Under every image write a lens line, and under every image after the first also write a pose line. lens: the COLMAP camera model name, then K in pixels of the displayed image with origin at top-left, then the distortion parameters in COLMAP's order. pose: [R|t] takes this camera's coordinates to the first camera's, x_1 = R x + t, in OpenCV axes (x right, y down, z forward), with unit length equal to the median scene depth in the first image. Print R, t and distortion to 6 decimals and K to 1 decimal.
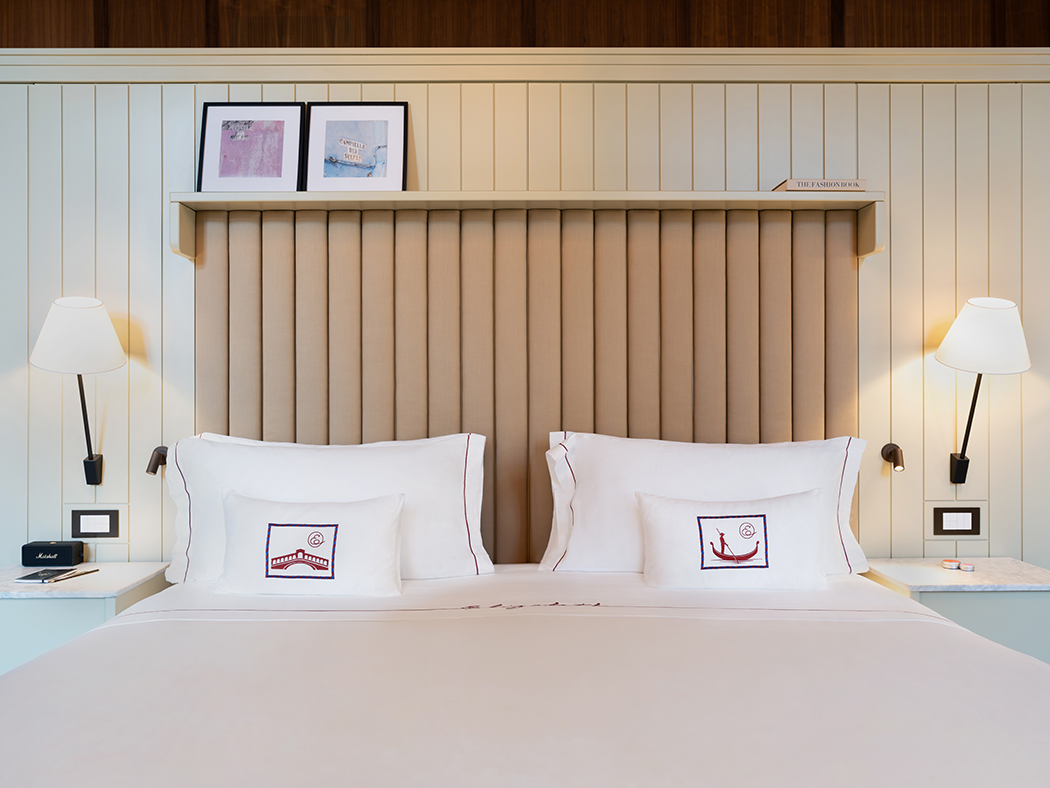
lens RADIAL K [[890.3, 0, 489.7], [0, 890.3, 395.9], [0, 0, 1]] dist [-0.004794, -0.004300]
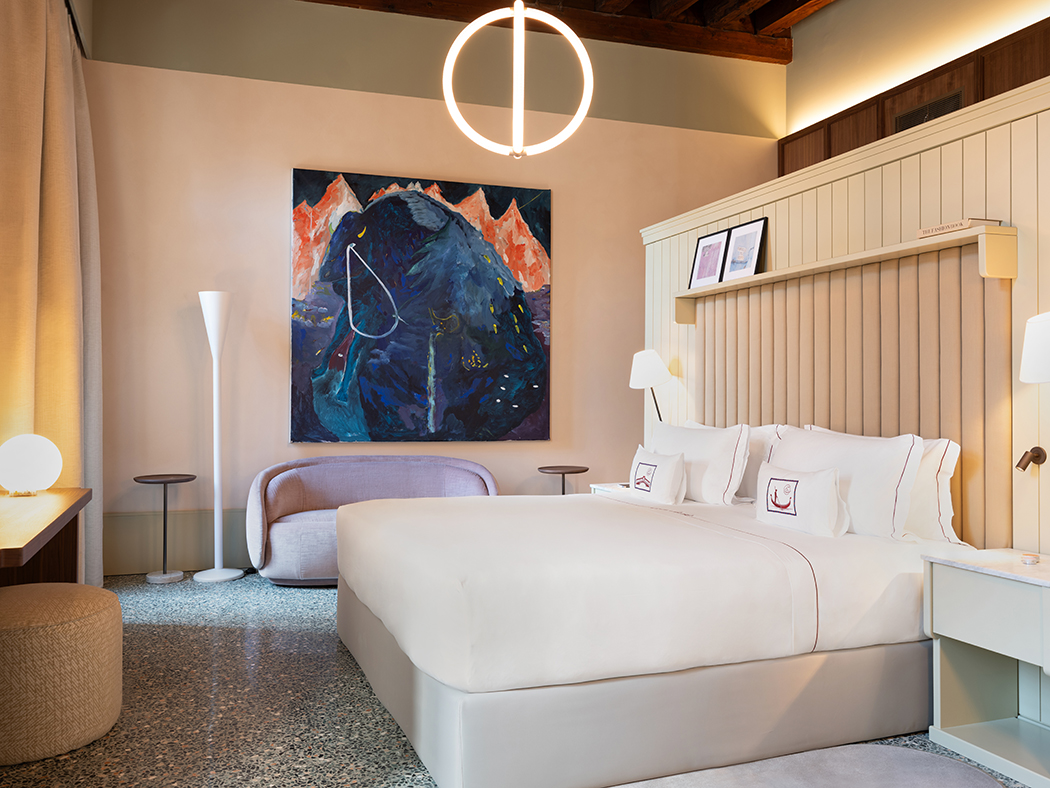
lens RADIAL K [[890.3, 0, 489.7], [0, 890.3, 395.9], [0, 0, 1]] dist [-0.004794, -0.004300]
pose [[0.309823, 0.001059, -0.950794, 1.300363], [-0.005094, 0.999987, -0.000547, -0.004770], [0.950781, 0.005013, 0.309824, 0.034968]]
